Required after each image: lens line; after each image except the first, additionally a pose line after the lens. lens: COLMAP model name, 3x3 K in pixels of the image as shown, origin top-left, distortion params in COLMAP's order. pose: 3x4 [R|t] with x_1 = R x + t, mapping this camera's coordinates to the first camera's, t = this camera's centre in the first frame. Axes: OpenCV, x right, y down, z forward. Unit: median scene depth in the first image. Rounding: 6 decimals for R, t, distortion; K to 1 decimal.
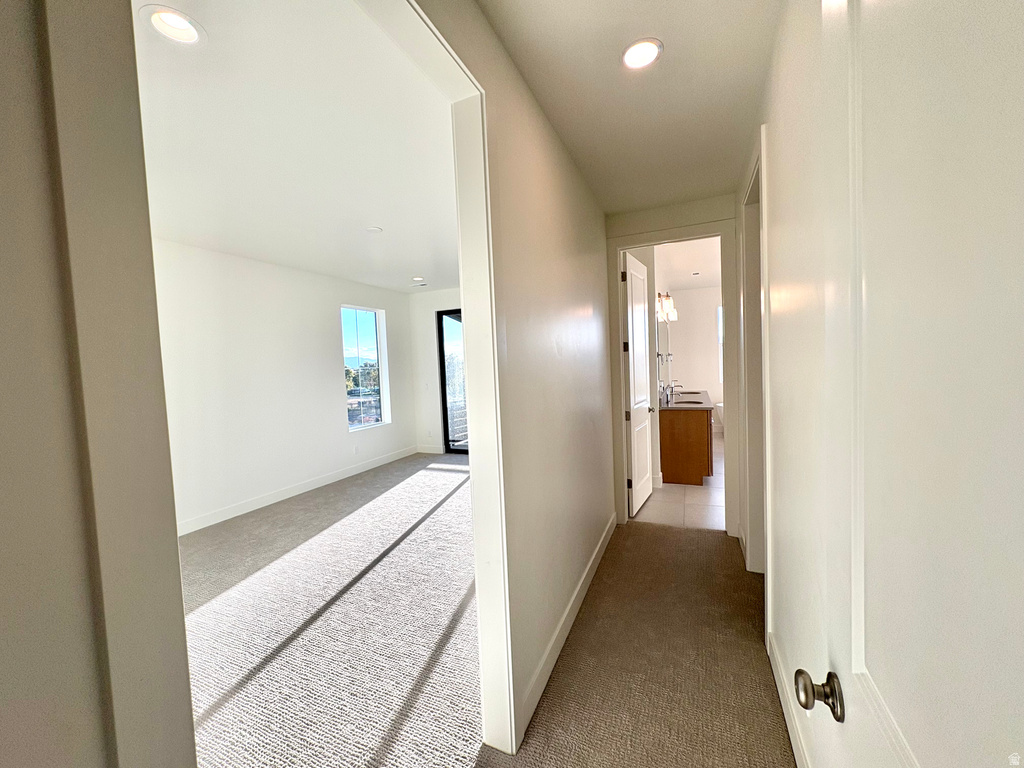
lens RADIAL K [[406.5, 0, 511.0], [0, 406.5, 384.9], [0, 0, 1]] dist [-0.000405, -0.000048]
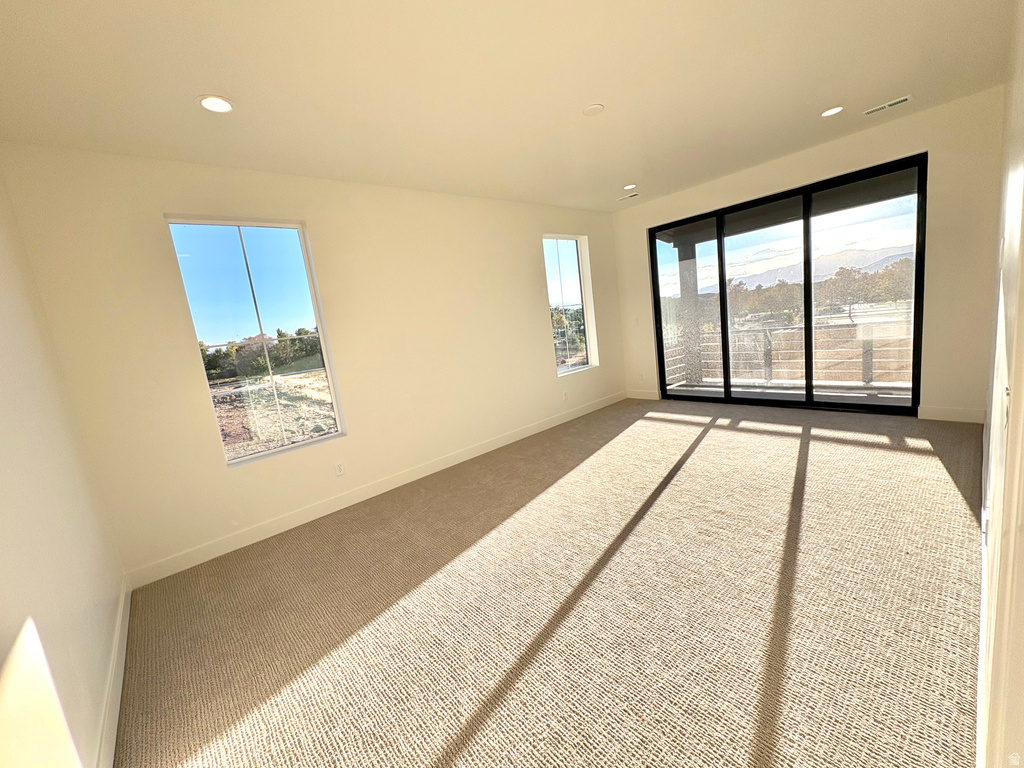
lens RADIAL K [[406.5, 0, 508.8], [0, 406.5, 383.4], [0, 0, 1]] dist [-0.000405, -0.000048]
pose [[0.901943, -0.005529, -0.431819, -0.134564], [0.066916, 0.989631, 0.127097, 0.007125], [0.426639, -0.143530, 0.892961, 0.168350]]
